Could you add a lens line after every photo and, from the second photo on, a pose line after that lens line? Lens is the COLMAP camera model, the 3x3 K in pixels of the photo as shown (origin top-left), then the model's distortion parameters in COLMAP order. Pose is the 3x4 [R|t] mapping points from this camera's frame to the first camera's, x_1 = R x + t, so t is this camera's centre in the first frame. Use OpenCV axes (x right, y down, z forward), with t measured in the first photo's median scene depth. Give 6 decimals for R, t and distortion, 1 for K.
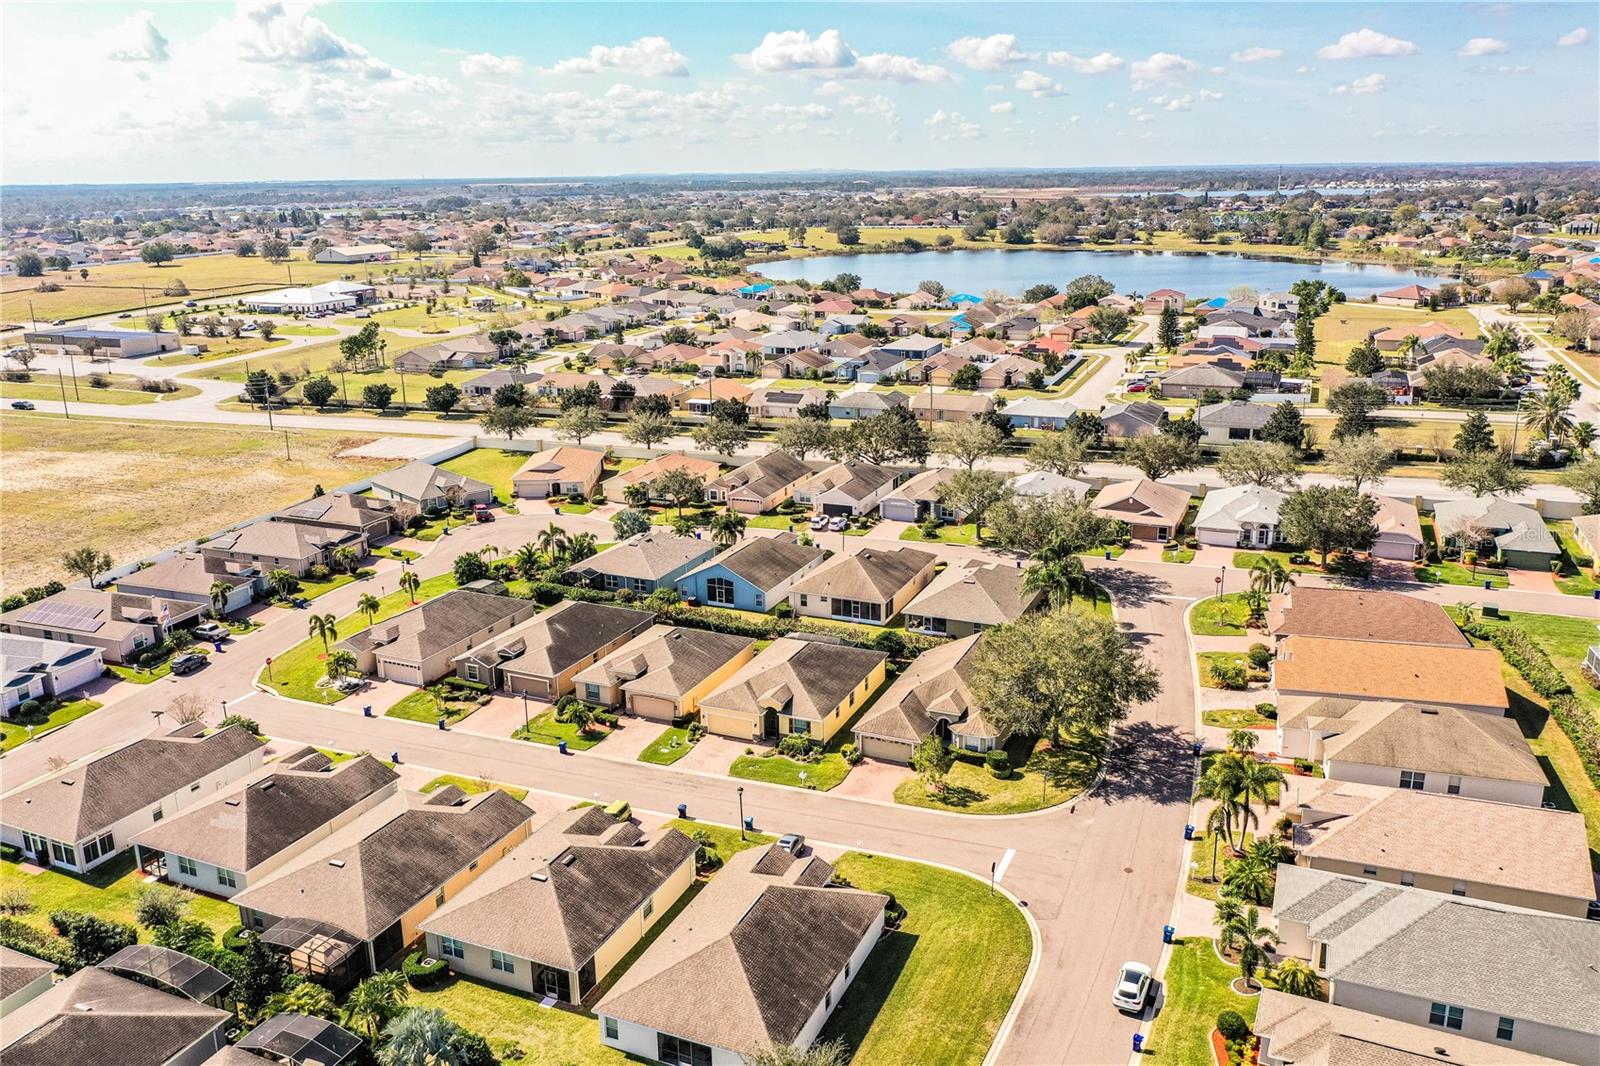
lens RADIAL K [[1247.6, 0, 803.1], [0, 1247.6, 567.8], [0, 0, 1]] dist [0.003100, -0.002854]
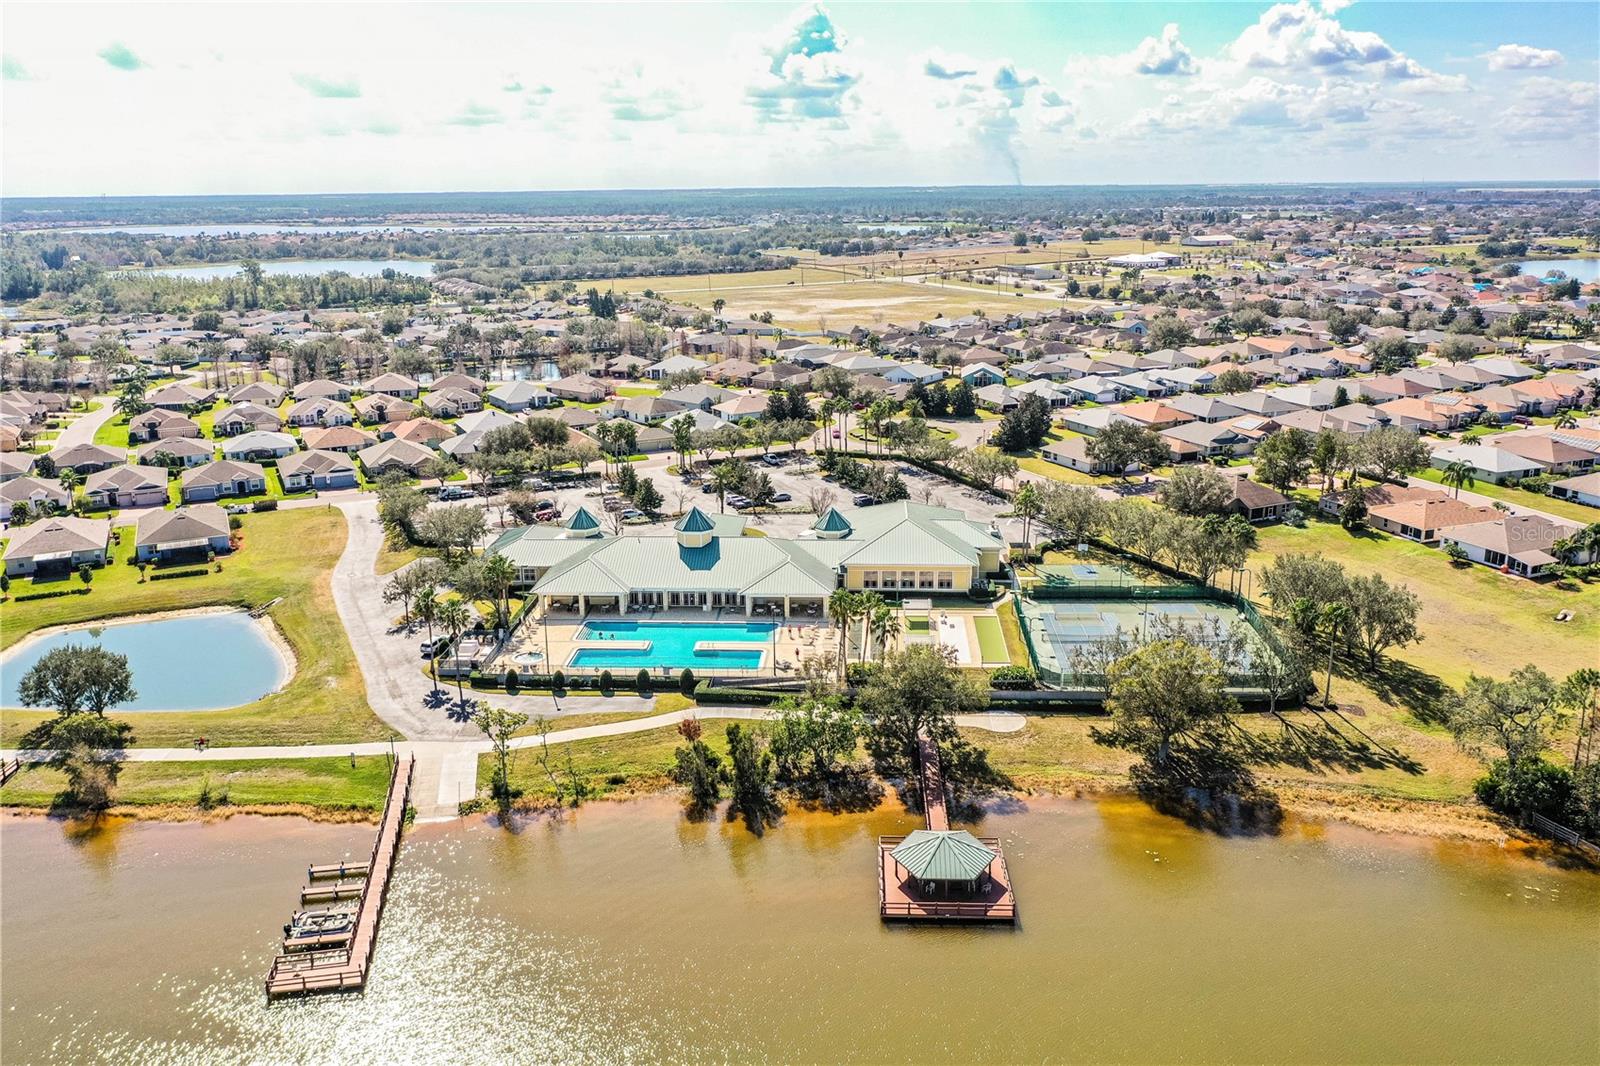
lens RADIAL K [[1258.4, 0, 801.9], [0, 1258.4, 526.7], [0, 0, 1]] dist [0.004194, -0.004448]
pose [[0.738626, 0.184813, -0.648287, 1.174808], [-0.205980, 0.977567, 0.044000, 0.430854], [0.641876, 0.101034, 0.760123, -1.566186]]
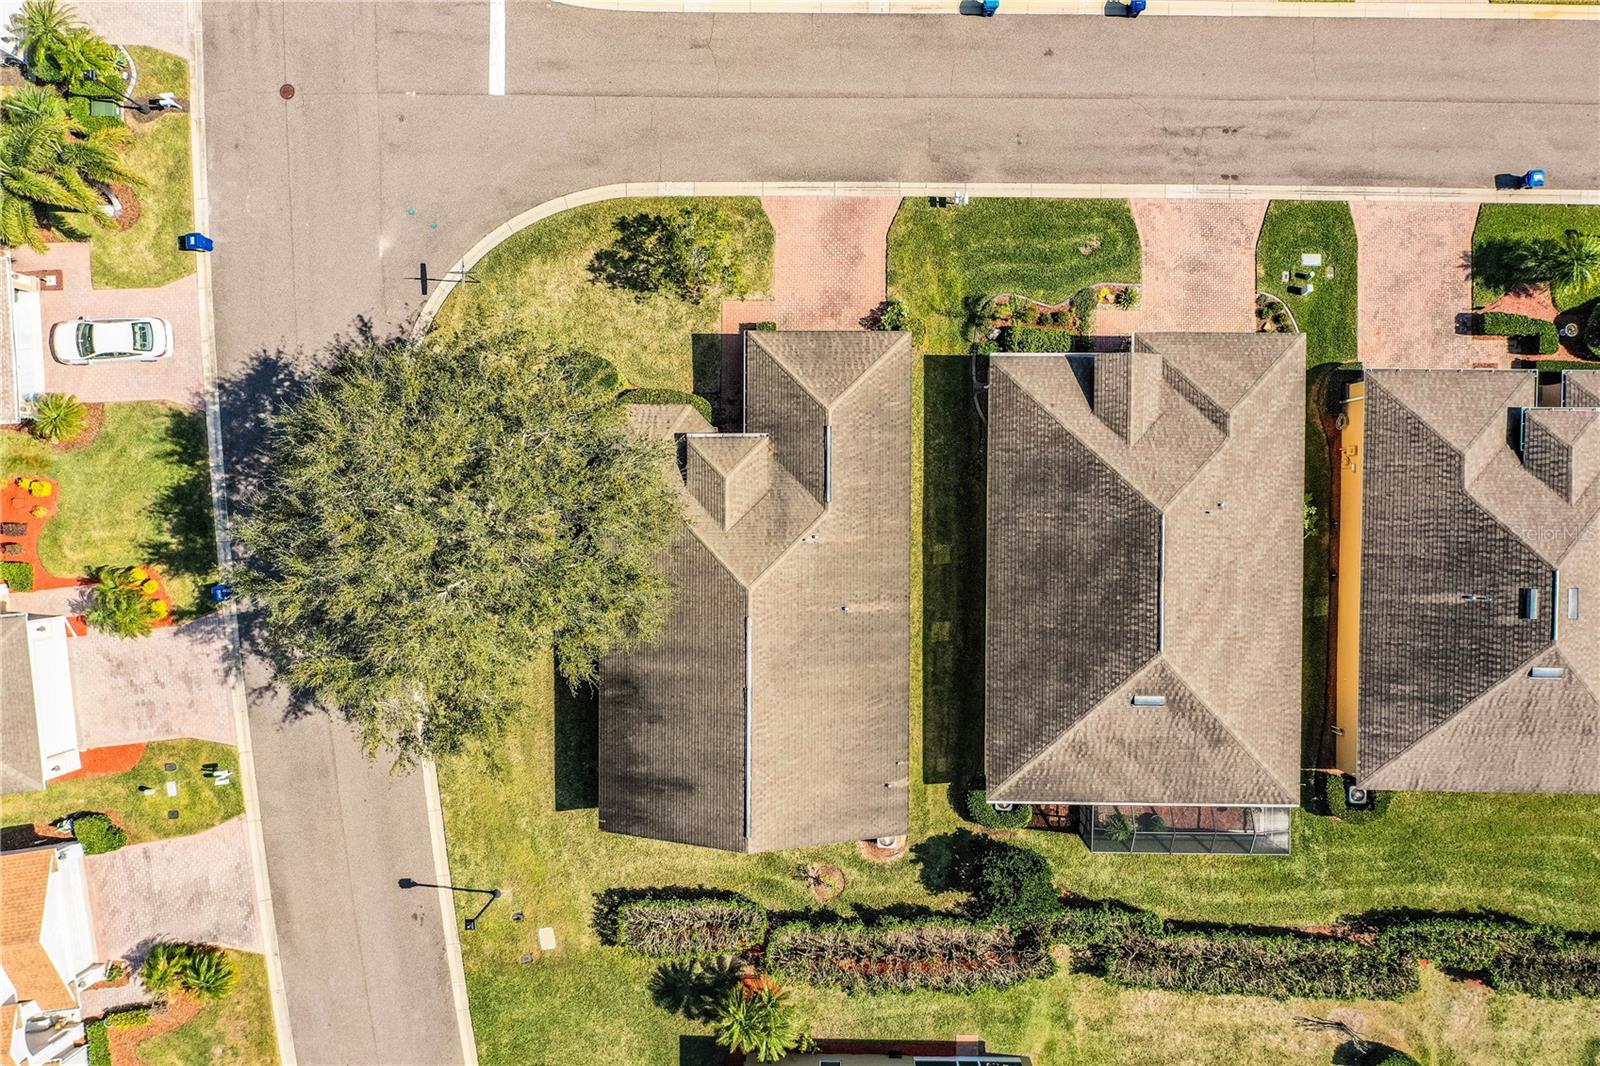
lens RADIAL K [[1263.3, 0, 799.3], [0, 1263.3, 488.9], [0, 0, 1]] dist [0.003242, 0.000766]
pose [[-0.917712, 0.395463, 0.037593, 0.046430], [-0.086341, -0.290940, 0.952837, -0.182233], [0.387750, 0.871185, 0.301144, 0.517006]]
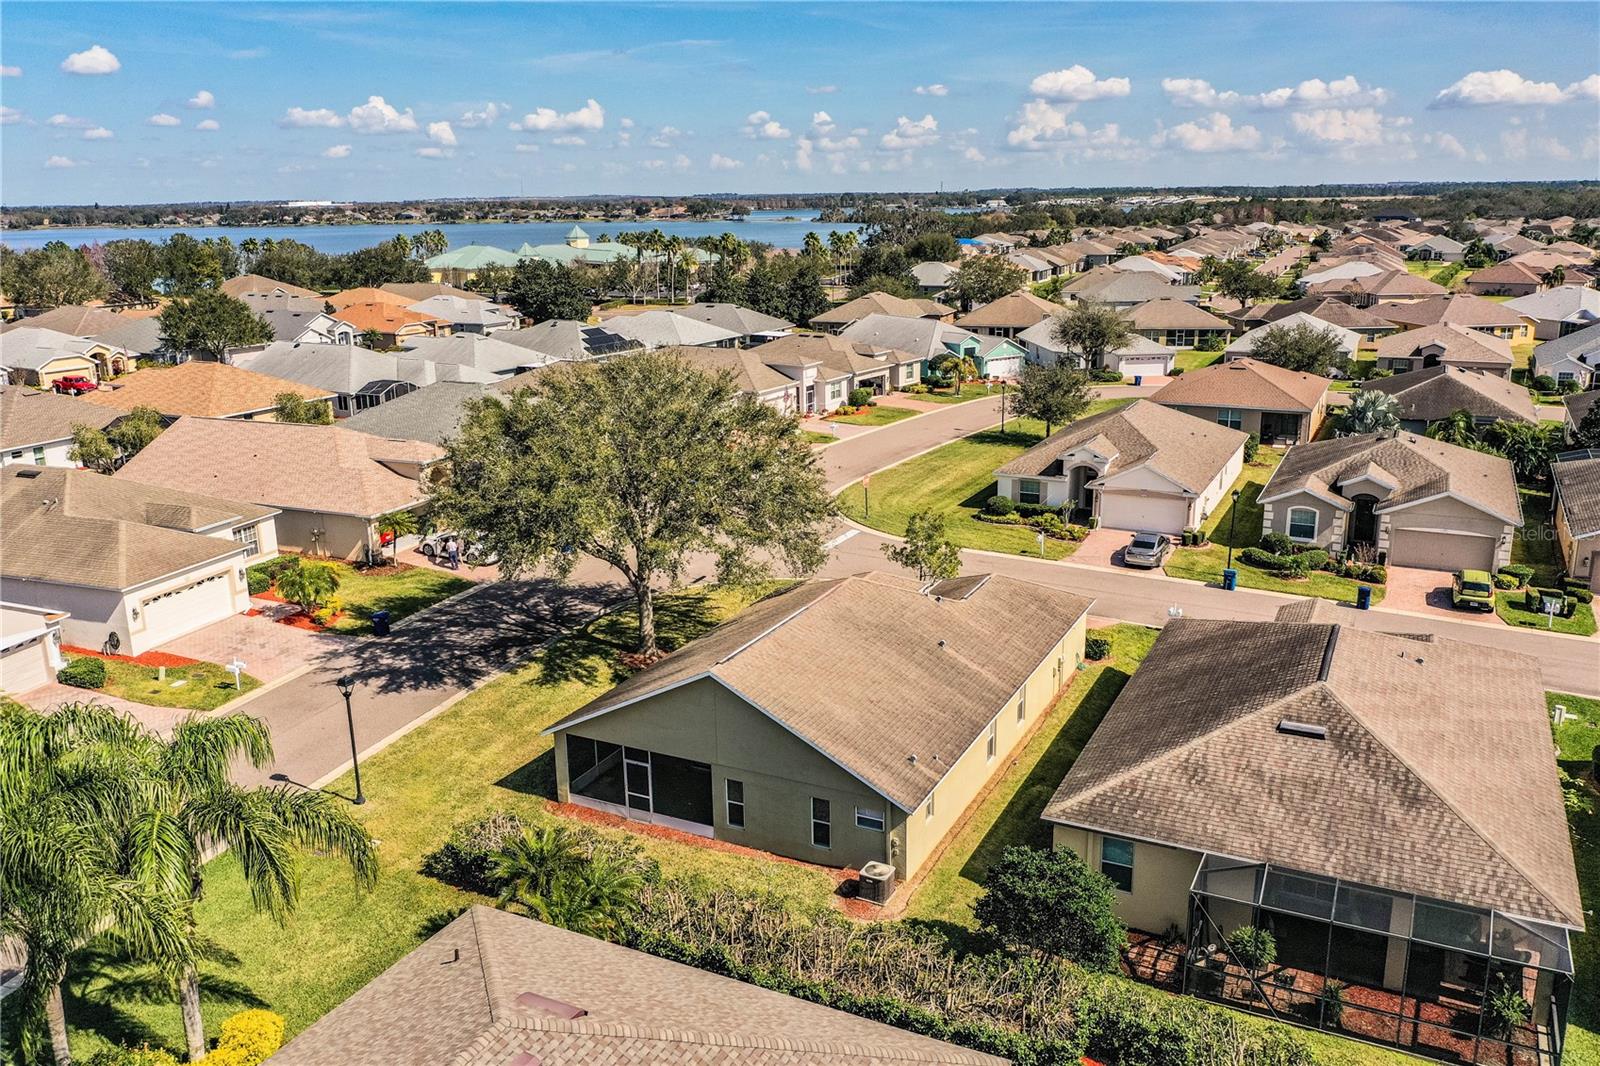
lens RADIAL K [[1258.4, 0, 801.9], [0, 1258.4, 526.7], [0, 0, 1]] dist [0.004194, -0.004448]
pose [[-0.998338, 0.015528, 0.055498, 0.069092], [0.042746, 0.845413, 0.532400, -0.081965], [-0.038652, 0.533887, -0.844672, 0.795793]]
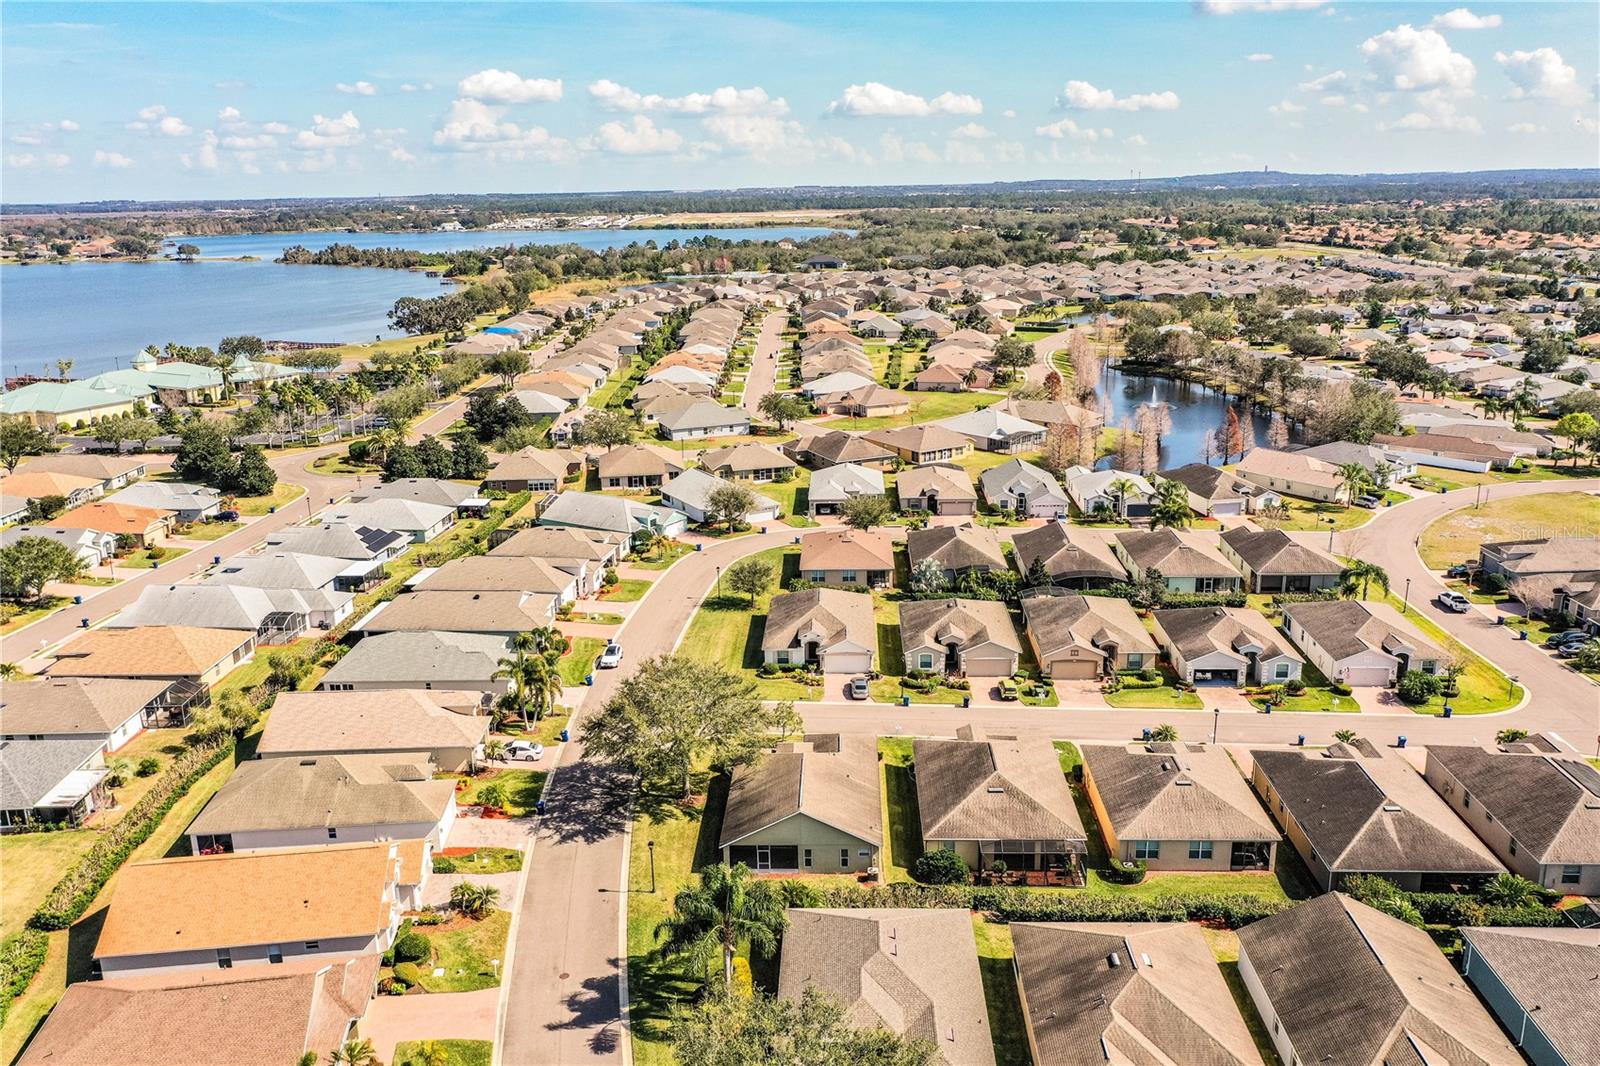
lens RADIAL K [[1247.6, 0, 803.1], [0, 1247.6, 567.8], [0, 0, 1]] dist [0.003100, -0.002854]
pose [[-0.928044, 0.138852, -0.345622, 0.247471], [-0.081414, 0.829860, 0.552001, -0.313437], [0.363464, 0.540419, -0.758842, 0.969605]]
